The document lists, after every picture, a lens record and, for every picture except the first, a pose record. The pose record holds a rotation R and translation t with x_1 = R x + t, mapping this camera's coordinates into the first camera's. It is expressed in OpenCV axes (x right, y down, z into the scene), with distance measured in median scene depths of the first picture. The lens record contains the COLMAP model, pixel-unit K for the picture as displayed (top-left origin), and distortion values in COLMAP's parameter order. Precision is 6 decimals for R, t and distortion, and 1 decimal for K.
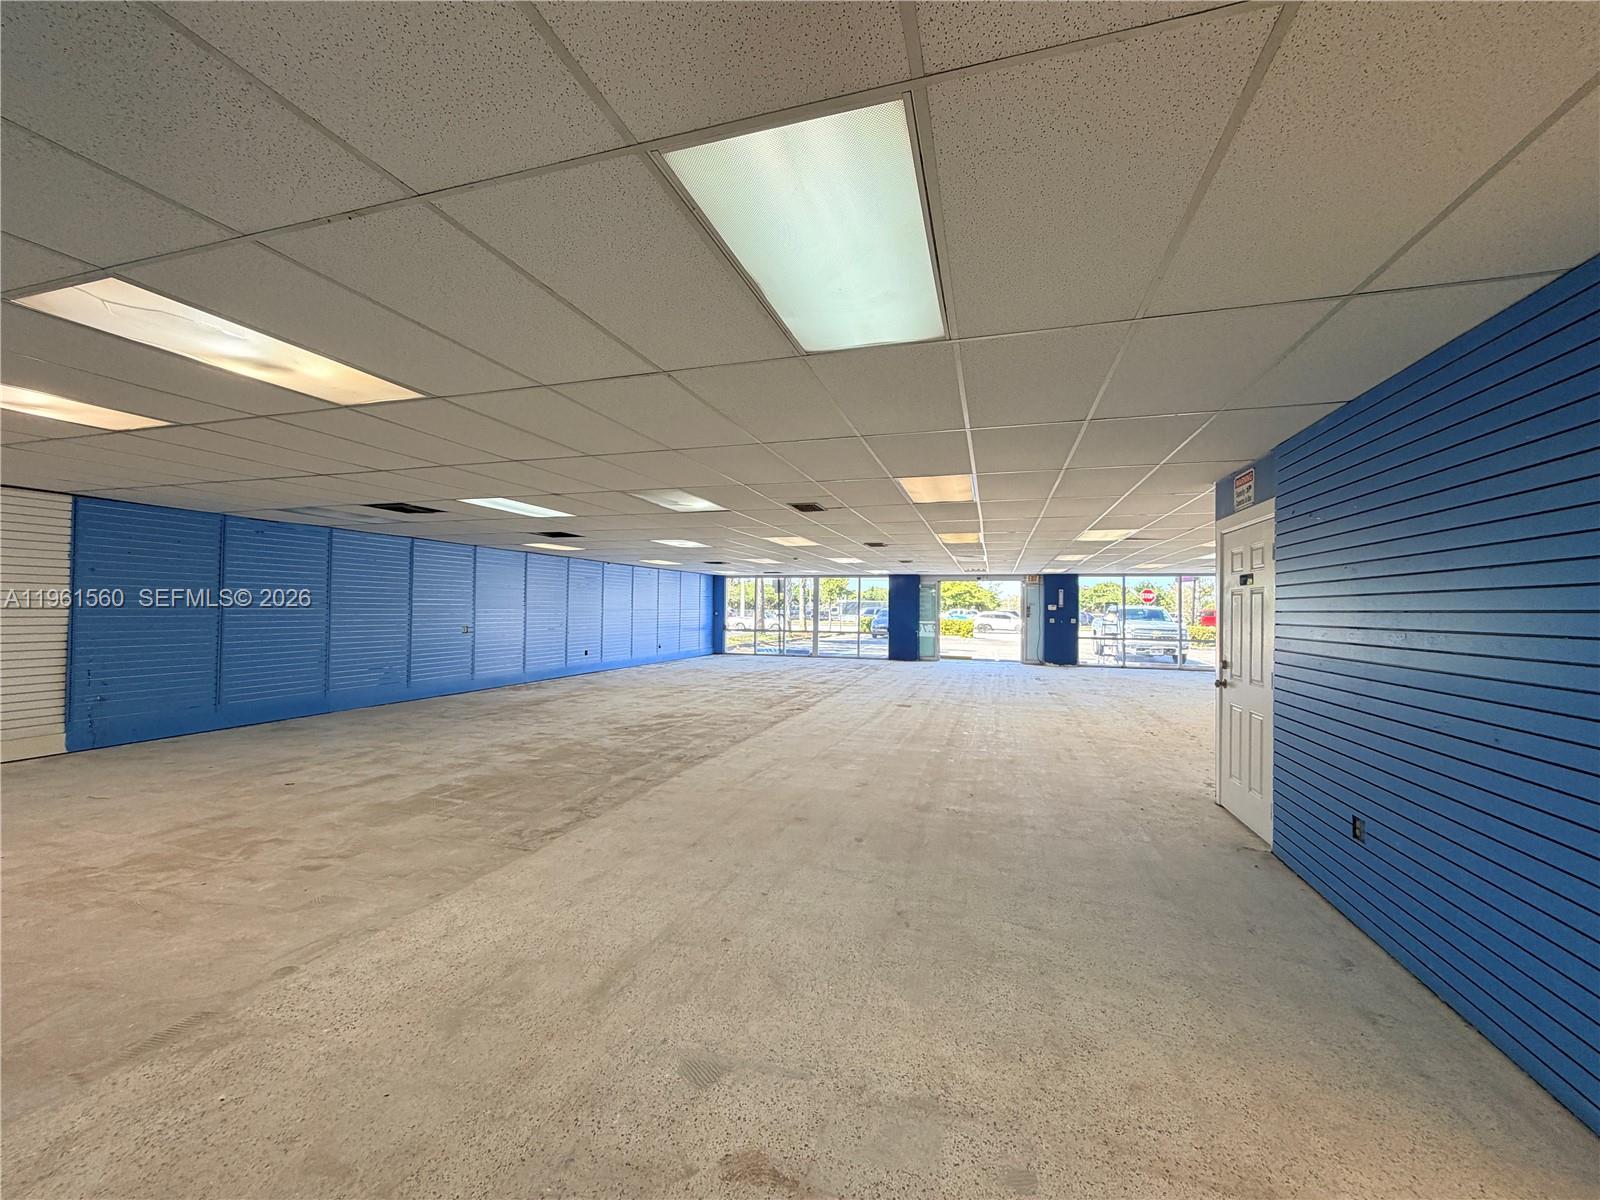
lens RADIAL K [[637.9, 0, 794.4], [0, 637.9, 599.6], [0, 0, 1]] dist [-0.000422, 0.000161]
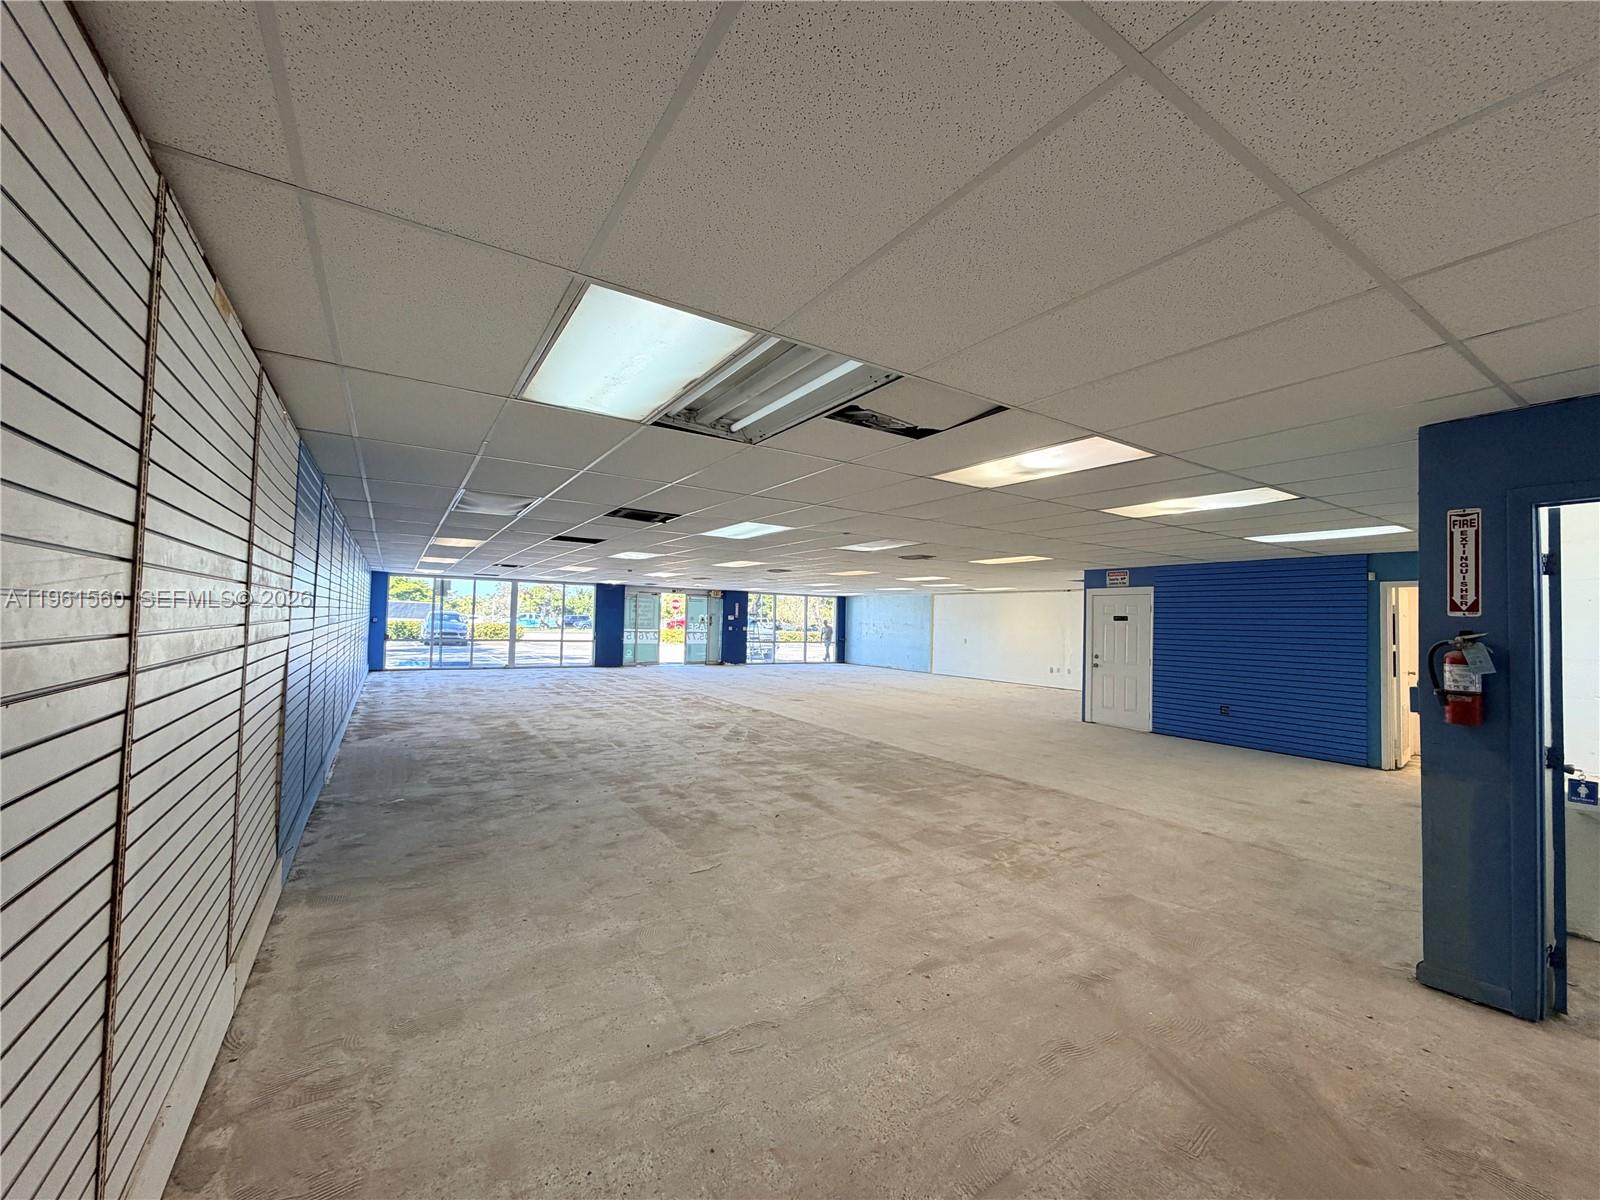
lens RADIAL K [[637.9, 0, 794.4], [0, 637.9, 599.6], [0, 0, 1]] dist [-0.000422, 0.000161]
pose [[0.648291, 0.032040, 0.760718, -1.849219], [-0.031161, 0.999394, -0.015537, -0.029579], [-0.760754, -0.013632, 0.648897, 0.429424]]
